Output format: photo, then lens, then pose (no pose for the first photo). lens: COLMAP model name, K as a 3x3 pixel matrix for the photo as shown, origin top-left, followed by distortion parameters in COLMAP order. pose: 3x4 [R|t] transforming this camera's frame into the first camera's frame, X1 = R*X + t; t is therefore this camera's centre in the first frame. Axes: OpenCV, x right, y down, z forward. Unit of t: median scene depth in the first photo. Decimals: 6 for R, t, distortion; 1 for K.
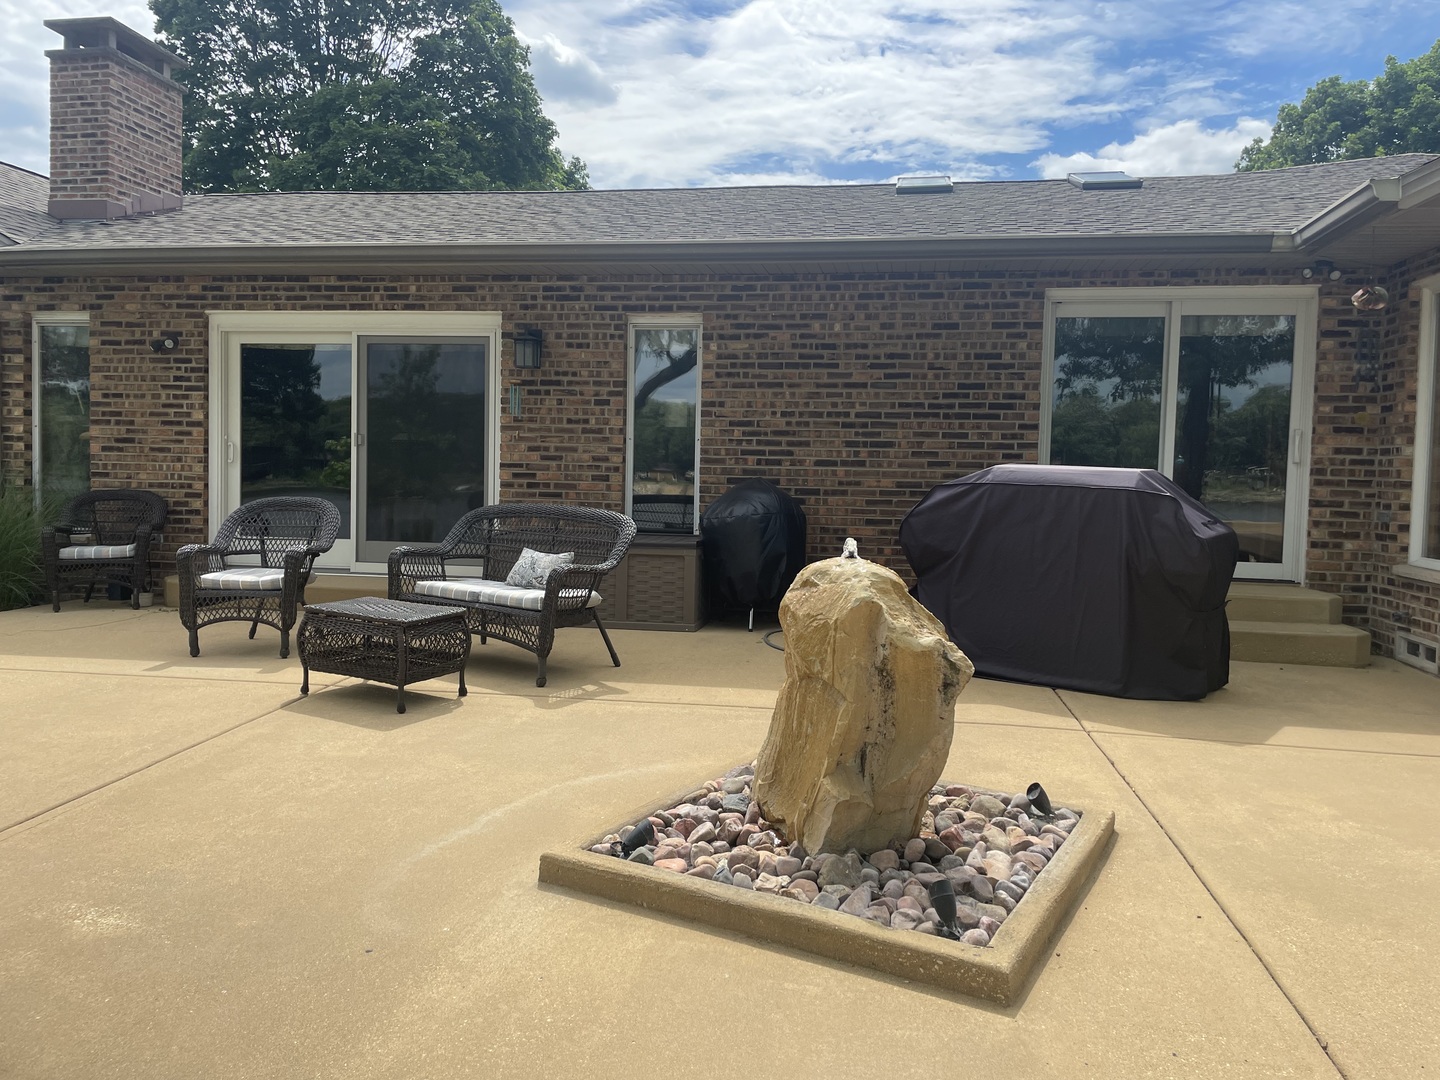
lens RADIAL K [[1092.5, 0, 721.0], [0, 1092.5, 532.7], [0, 0, 1]] dist [0.085796, -0.098491]
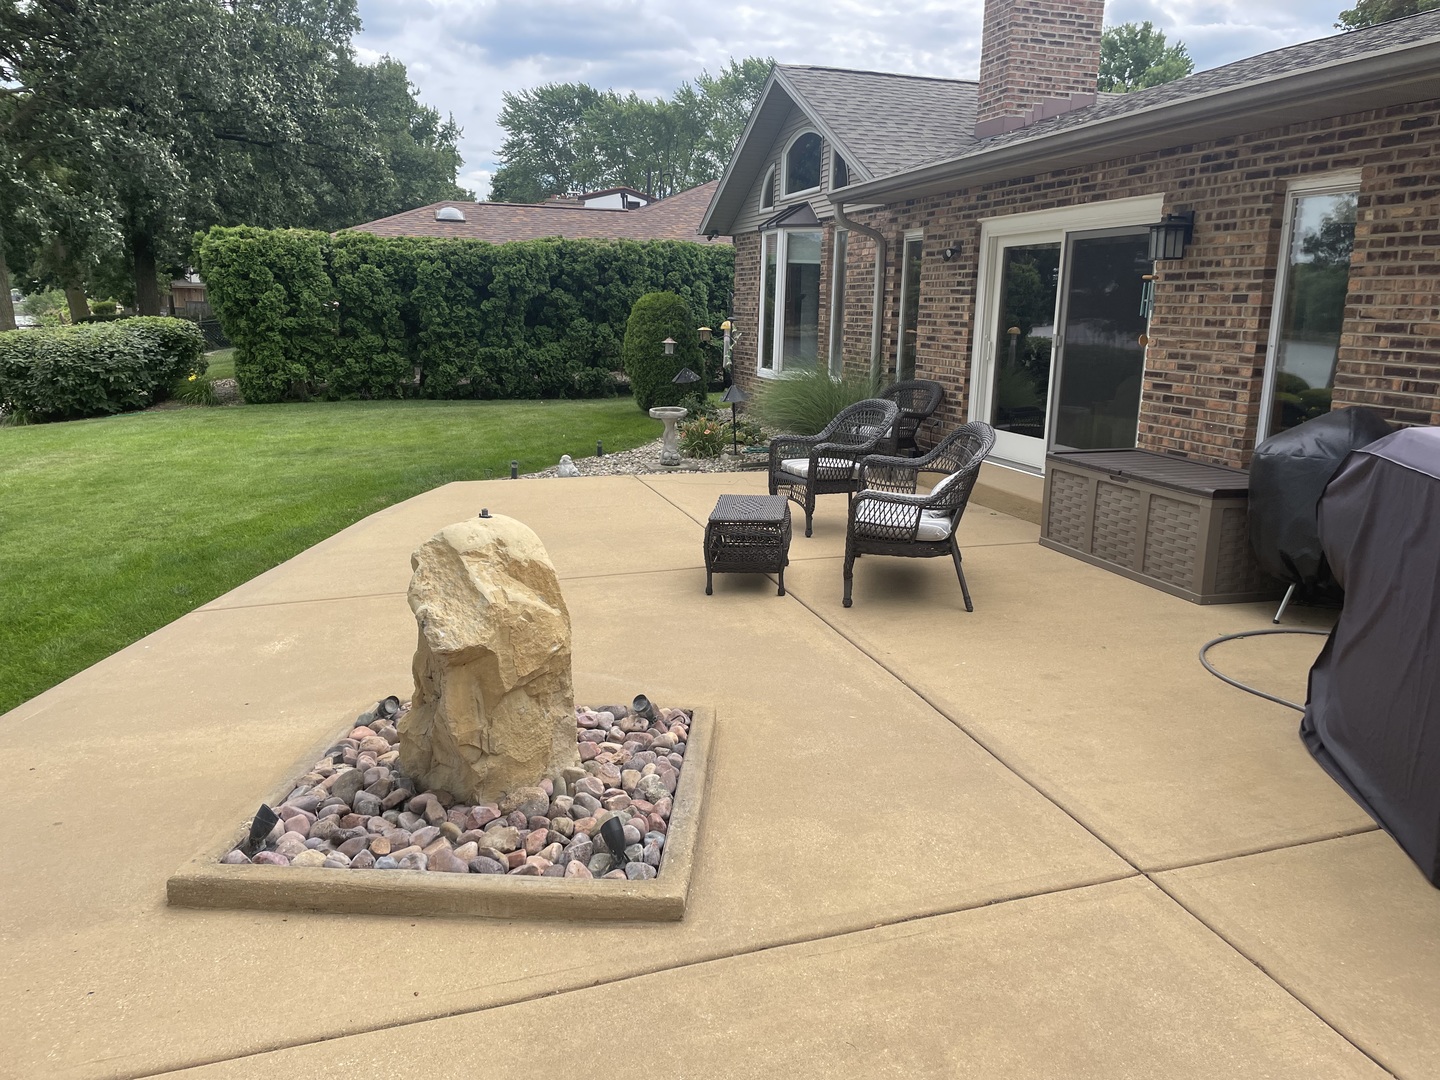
lens RADIAL K [[1092.5, 0, 722.7], [0, 1092.5, 519.8], [0, 0, 1]] dist [0.085796, -0.098491]
pose [[0.427524, 0.163256, -0.889140, 0.465060], [-0.063863, 0.986555, 0.150435, -0.058342], [0.901745, -0.007532, 0.432202, 0.317925]]
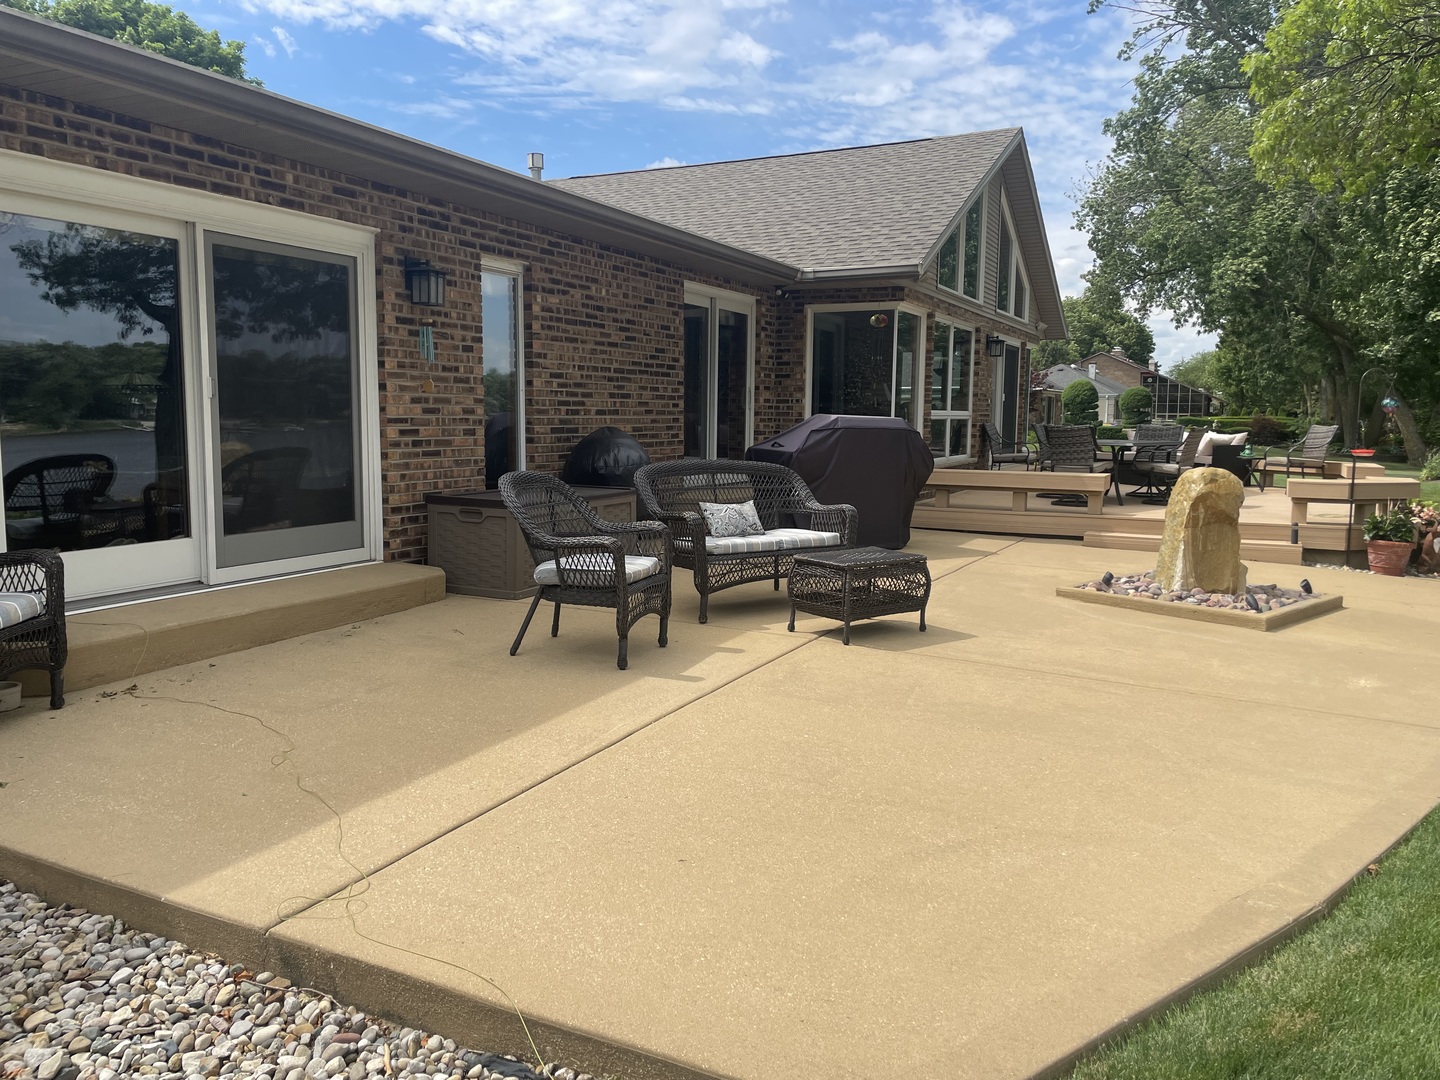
lens RADIAL K [[1092.5, 0, 699.1], [0, 1092.5, 515.1], [0, 0, 1]] dist [0.085796, -0.098491]
pose [[0.310605, -0.105505, 0.944666, -0.920703], [0.056577, 0.994111, 0.092425, -0.054902], [-0.948854, 0.024739, 0.314745, 0.532358]]
